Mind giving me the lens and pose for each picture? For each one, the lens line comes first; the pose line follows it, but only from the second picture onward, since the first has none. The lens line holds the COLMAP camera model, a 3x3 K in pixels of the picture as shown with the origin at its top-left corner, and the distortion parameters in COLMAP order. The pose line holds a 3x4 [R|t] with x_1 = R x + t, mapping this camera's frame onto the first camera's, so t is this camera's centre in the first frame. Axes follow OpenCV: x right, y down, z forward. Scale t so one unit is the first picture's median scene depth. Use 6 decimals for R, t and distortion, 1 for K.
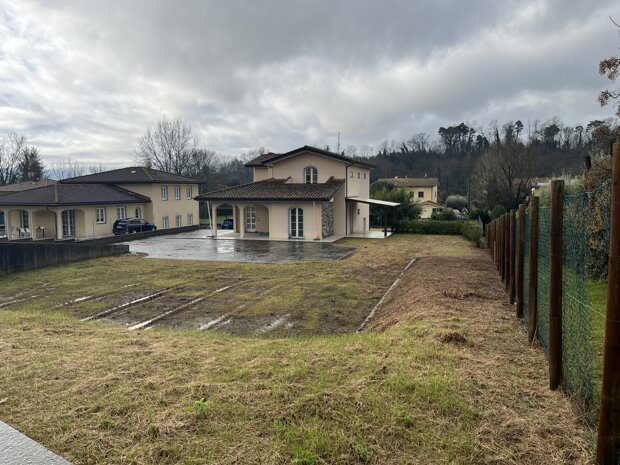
lens RADIAL K [[457.7, 0, 309.4], [0, 457.7, 238.0], [0, 0, 1]] dist [0.018958, -0.026974]
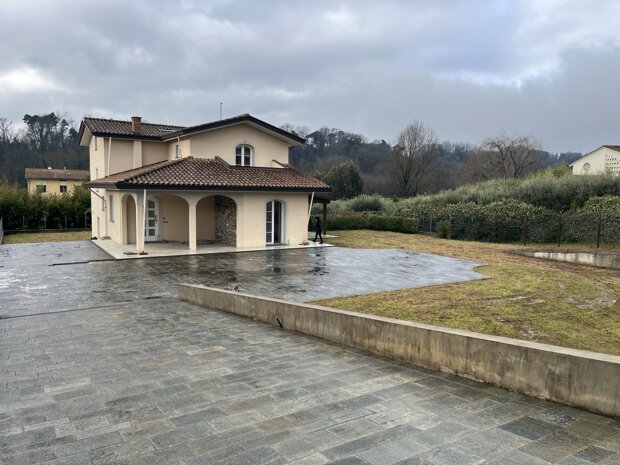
lens RADIAL K [[457.7, 0, 315.2], [0, 457.7, 236.7], [0, 0, 1]] dist [0.018958, -0.026974]
pose [[0.650387, -0.060699, 0.757174, -0.484311], [0.060350, 0.997780, 0.028149, -0.025382], [-0.757202, 0.027388, 0.652607, 0.461138]]
